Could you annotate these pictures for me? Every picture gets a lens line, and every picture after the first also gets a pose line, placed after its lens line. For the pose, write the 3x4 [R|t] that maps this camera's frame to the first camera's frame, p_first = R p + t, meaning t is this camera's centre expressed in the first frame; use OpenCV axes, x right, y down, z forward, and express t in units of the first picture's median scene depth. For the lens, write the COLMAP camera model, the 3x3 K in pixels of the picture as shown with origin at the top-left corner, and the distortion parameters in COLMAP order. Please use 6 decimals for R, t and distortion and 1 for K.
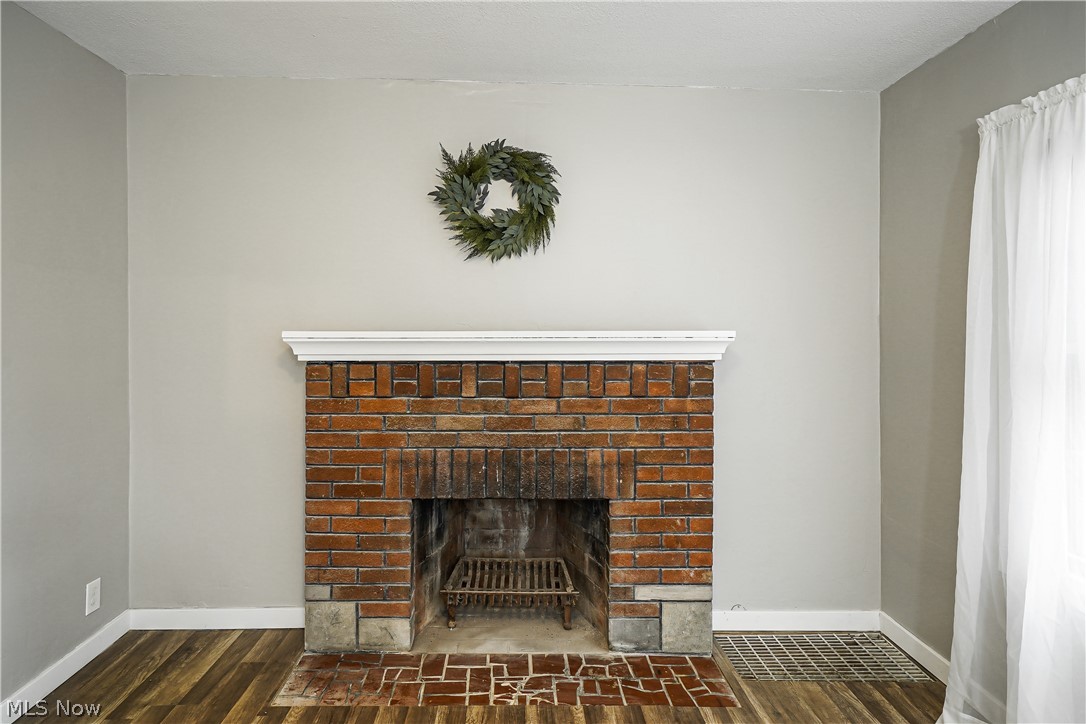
lens RADIAL K [[589.4, 0, 537.7], [0, 589.4, 326.0], [0, 0, 1]] dist [0.001179, 0.000151]
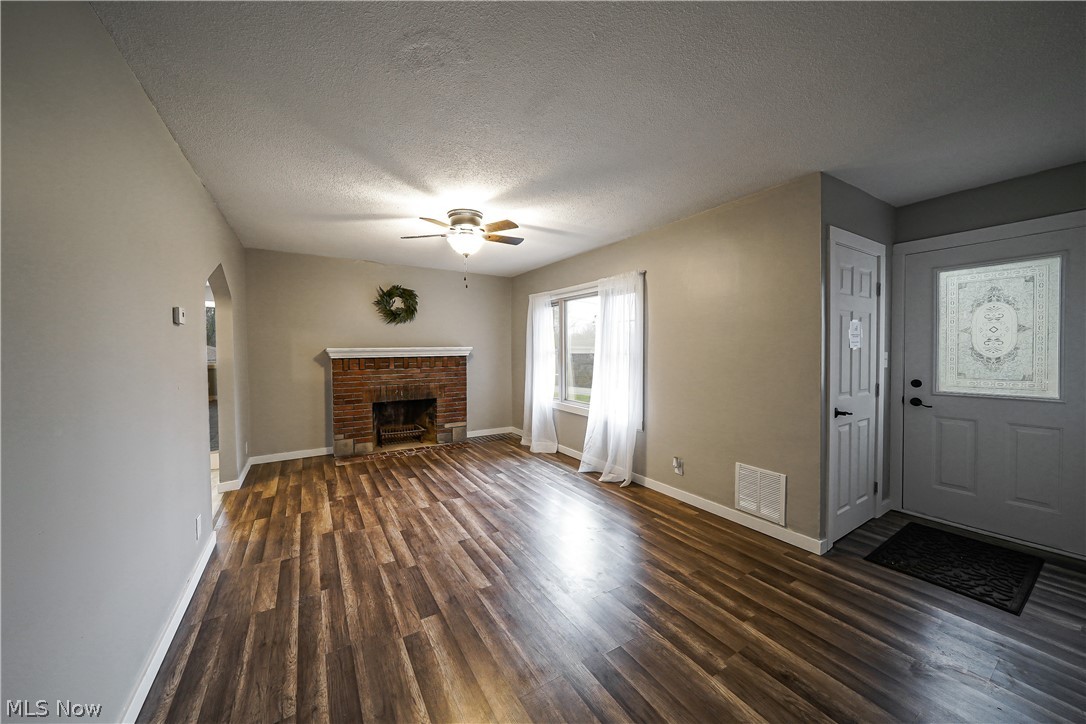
lens RADIAL K [[369.9, 0, 517.3], [0, 369.9, 349.7], [0, 0, 1]] dist [0.000100, -0.000012]
pose [[0.889478, -0.012553, 0.456806, -0.416352], [0.007541, 0.999890, 0.012795, -0.000024], [-0.456916, -0.007936, 0.889474, -1.034105]]
